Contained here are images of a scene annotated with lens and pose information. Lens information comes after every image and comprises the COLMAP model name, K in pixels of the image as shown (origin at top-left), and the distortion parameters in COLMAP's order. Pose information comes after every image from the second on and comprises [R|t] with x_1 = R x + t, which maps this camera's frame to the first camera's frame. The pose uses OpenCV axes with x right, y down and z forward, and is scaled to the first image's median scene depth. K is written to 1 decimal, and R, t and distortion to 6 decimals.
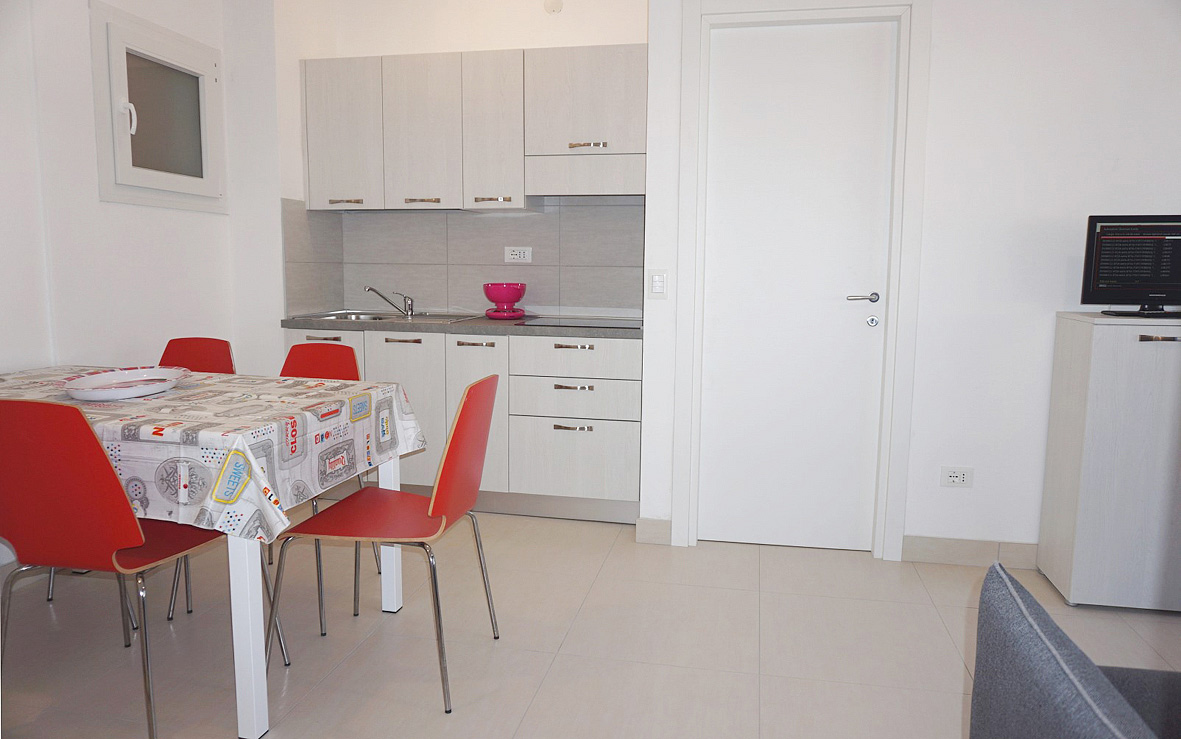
lens RADIAL K [[786.4, 0, 586.5], [0, 786.4, 369.4], [0, 0, 1]] dist [-0.019556, -0.001312]
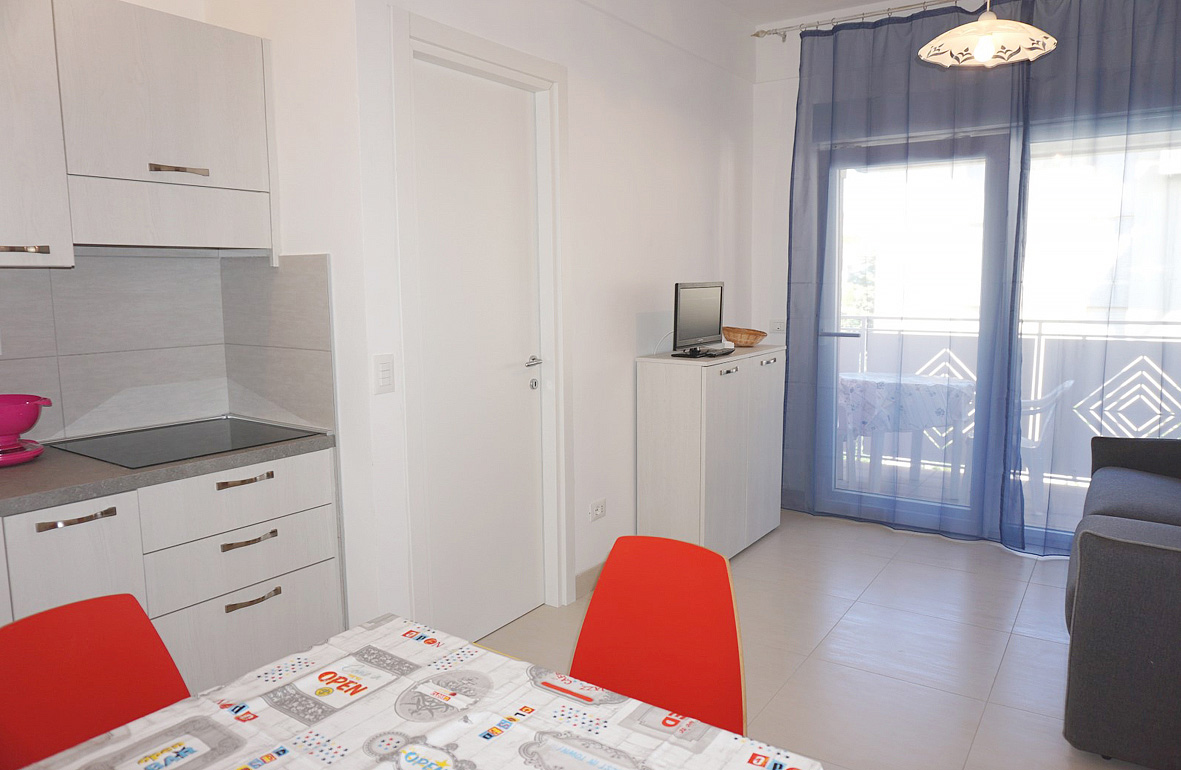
lens RADIAL K [[795.6, 0, 590.7], [0, 795.6, 389.5], [0, 0, 1]] dist [-0.012901, -0.004104]
pose [[0.394655, -0.135419, 0.908796, -0.493613], [0.143123, 0.986067, 0.084780, -0.118550], [-0.907614, 0.096611, 0.408538, 0.461000]]
